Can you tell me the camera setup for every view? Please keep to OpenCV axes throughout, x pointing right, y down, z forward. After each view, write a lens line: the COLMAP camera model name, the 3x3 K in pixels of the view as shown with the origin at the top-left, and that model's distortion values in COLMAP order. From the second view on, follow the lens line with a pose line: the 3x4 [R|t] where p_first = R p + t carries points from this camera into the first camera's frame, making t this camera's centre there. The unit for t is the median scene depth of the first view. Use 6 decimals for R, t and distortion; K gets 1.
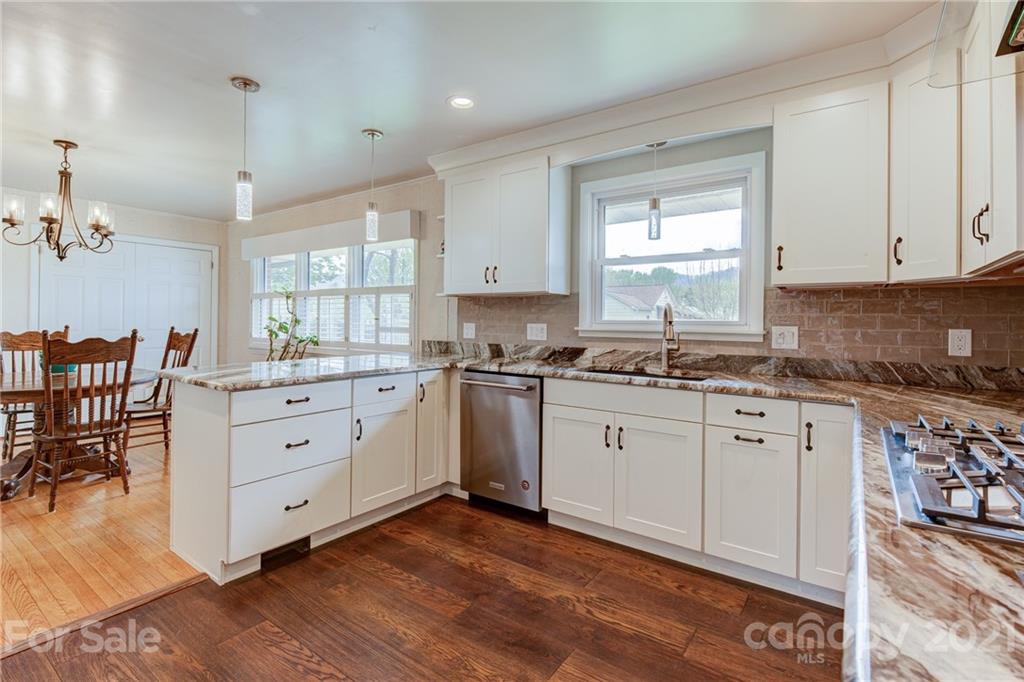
lens RADIAL K [[481.5, 0, 510.9], [0, 481.5, 319.1], [0, 0, 1]] dist [0.001196, -0.000414]
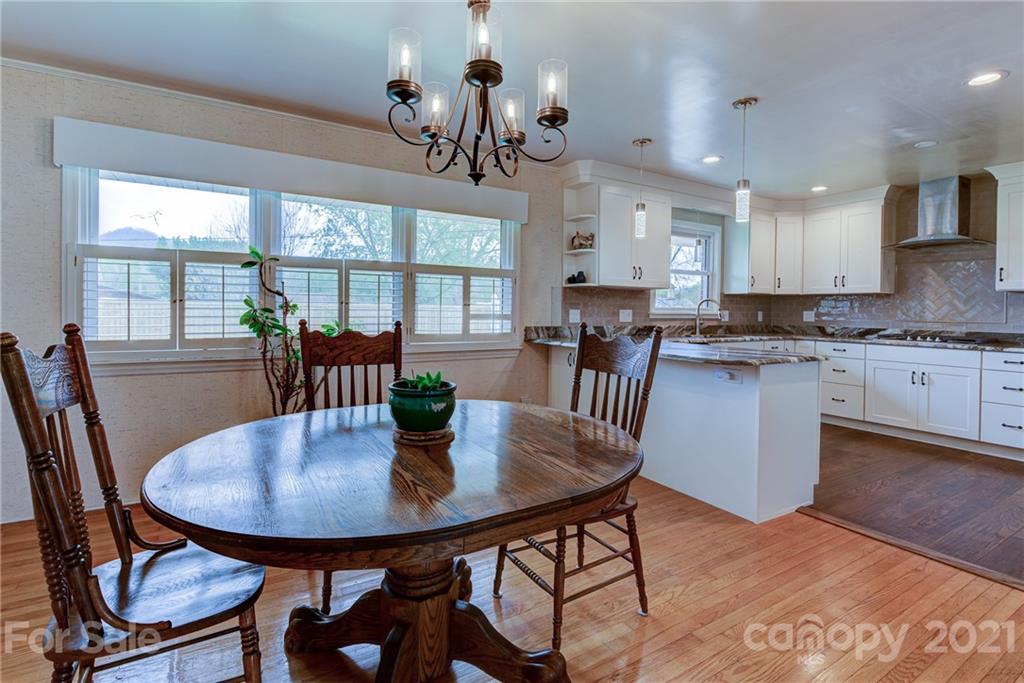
lens RADIAL K [[481.5, 0, 510.9], [0, 481.5, 319.6], [0, 0, 1]] dist [0.001196, -0.000414]
pose [[0.393008, -0.026307, 0.919159, -1.663841], [-0.011237, 0.999379, 0.033408, -0.006050], [-0.919466, -0.023458, 0.392469, 0.961110]]
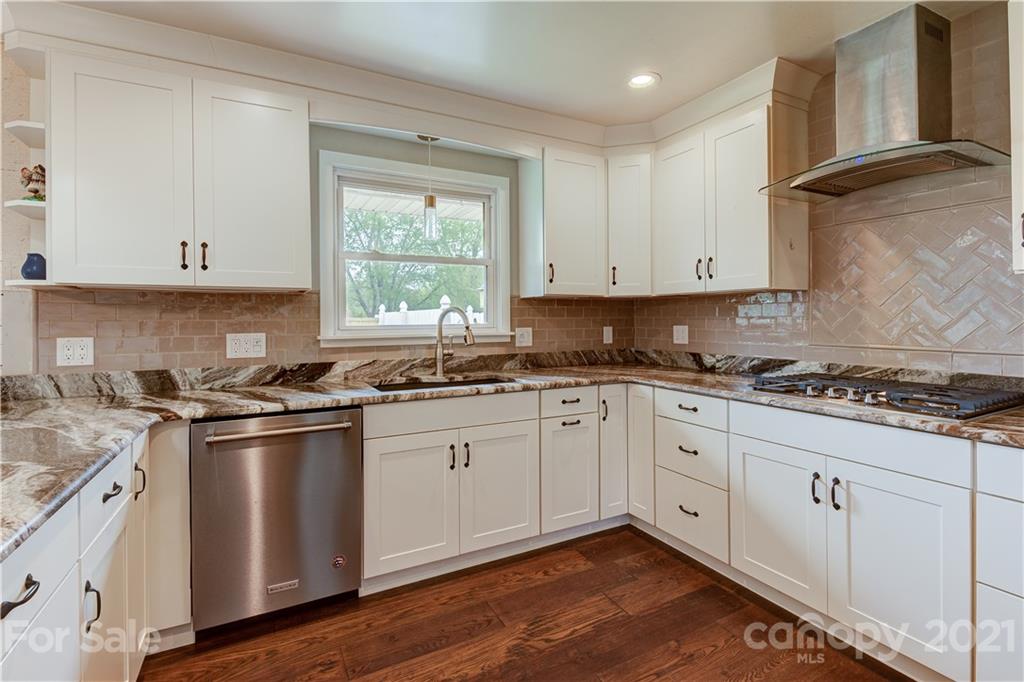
lens RADIAL K [[477.7, 0, 515.4], [0, 477.7, 319.7], [0, 0, 1]] dist [0.002170, -0.001033]
pose [[0.443485, -0.015827, 0.896142, -0.481523], [0.008822, 0.999873, 0.013293, -0.019709], [-0.896238, 0.002011, 0.443569, 0.449891]]
